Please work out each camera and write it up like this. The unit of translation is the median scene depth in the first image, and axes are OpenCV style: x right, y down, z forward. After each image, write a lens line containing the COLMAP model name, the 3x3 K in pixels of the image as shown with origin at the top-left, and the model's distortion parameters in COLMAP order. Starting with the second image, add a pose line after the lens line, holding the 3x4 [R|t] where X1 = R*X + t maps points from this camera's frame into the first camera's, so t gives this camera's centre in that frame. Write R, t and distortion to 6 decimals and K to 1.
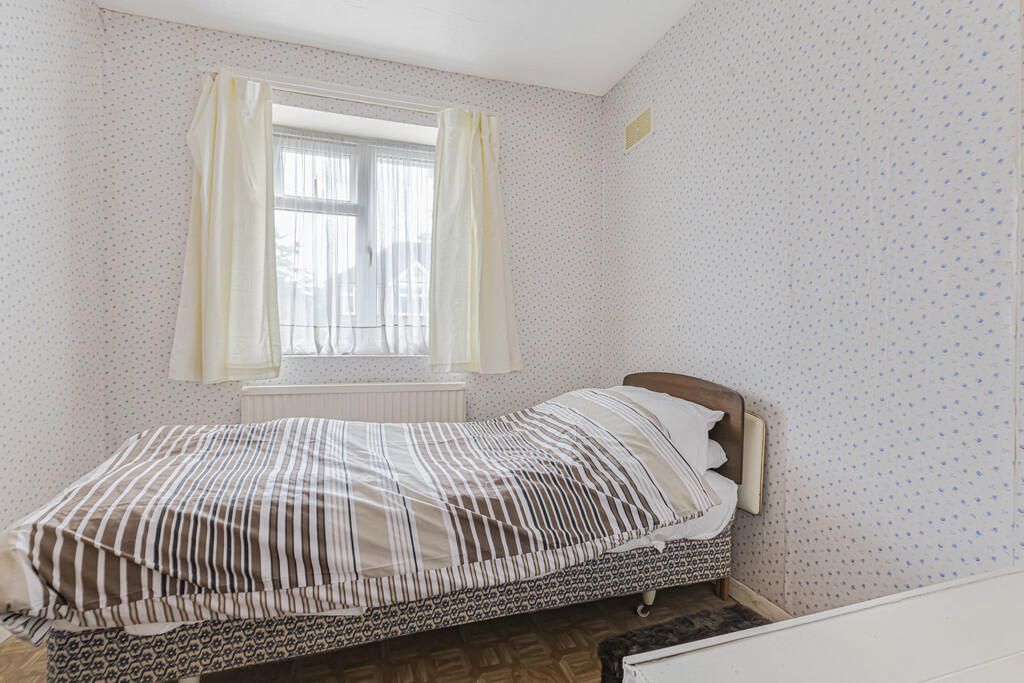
lens RADIAL K [[449.7, 0, 510.2], [0, 449.7, 343.2], [0, 0, 1]] dist [0.000665, -0.000254]
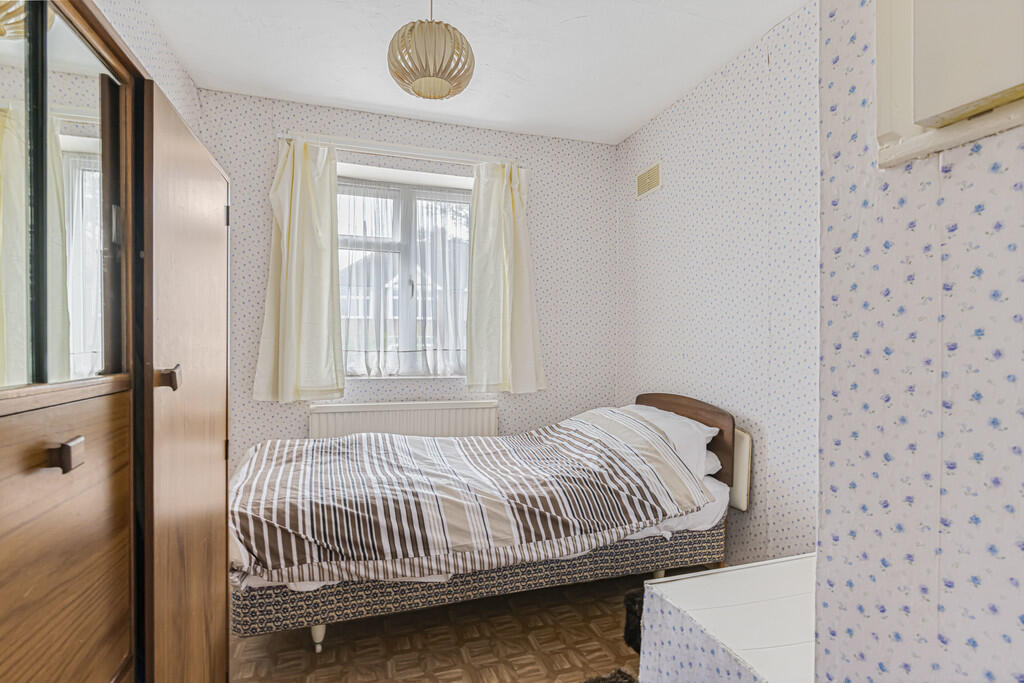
lens RADIAL K [[482.5, 0, 512.0], [0, 482.5, 341.5], [0, 0, 1]] dist [-0.002164, -0.000033]
pose [[0.999977, 0.001003, 0.006692, -0.117351], [-0.000935, 0.999948, -0.010141, -0.082475], [-0.006702, 0.010135, 0.999926, -0.368989]]
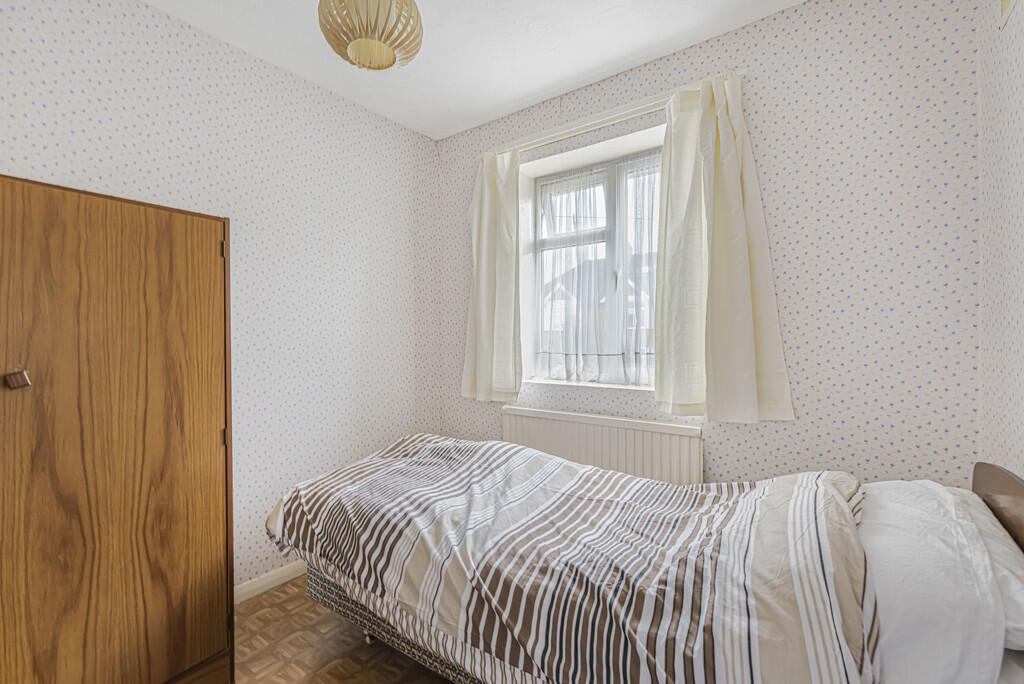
lens RADIAL K [[449.7, 0, 510.2], [0, 449.7, 343.7], [0, 0, 1]] dist [0.000665, -0.000254]
pose [[0.597984, 0.000439, -0.801508, 0.563008], [0.000888, 0.999999, 0.001210, -0.105243], [0.801507, -0.001436, 0.597983, 0.416491]]
